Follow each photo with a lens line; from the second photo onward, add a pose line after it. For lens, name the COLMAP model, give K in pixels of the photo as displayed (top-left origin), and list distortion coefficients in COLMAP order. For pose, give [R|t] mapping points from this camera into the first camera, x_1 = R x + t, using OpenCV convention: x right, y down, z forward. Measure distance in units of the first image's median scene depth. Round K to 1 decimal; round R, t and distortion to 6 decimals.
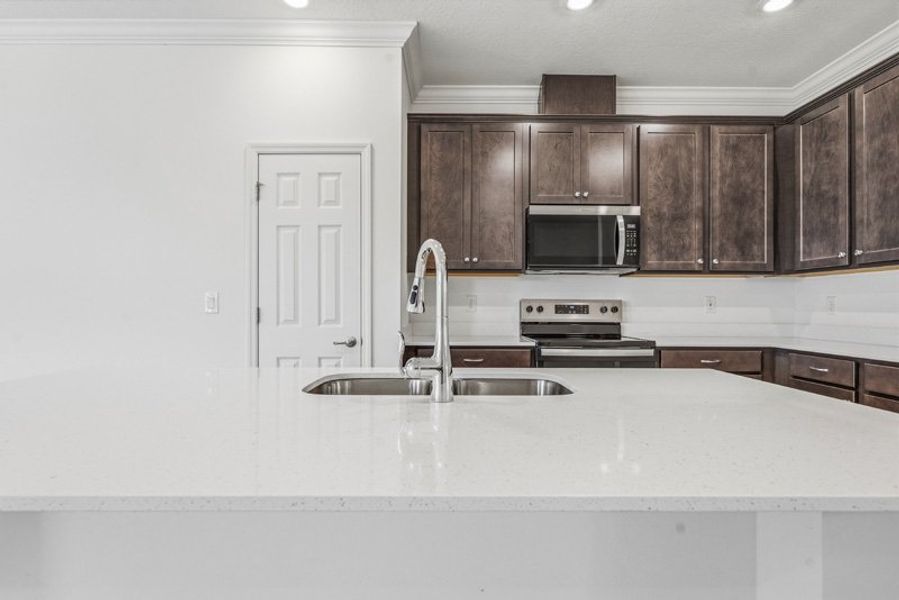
lens RADIAL K [[451.3, 0, 449.0], [0, 451.3, 303.4], [0, 0, 1]] dist [-0.003530, -0.000265]
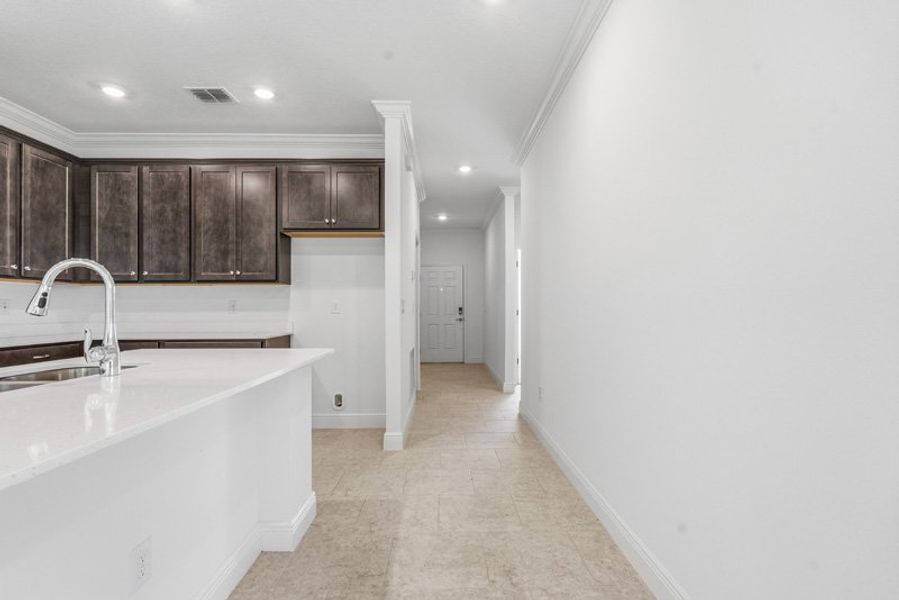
lens RADIAL K [[432.2, 0, 451.5], [0, 432.2, 306.8], [0, 0, 1]] dist [-0.002725, -0.000031]
pose [[-0.014010, -0.001173, 0.999901, -0.496346], [-0.001571, 0.999998, 0.001151, -0.001445], [-0.999901, -0.001555, -0.014012, -0.025318]]
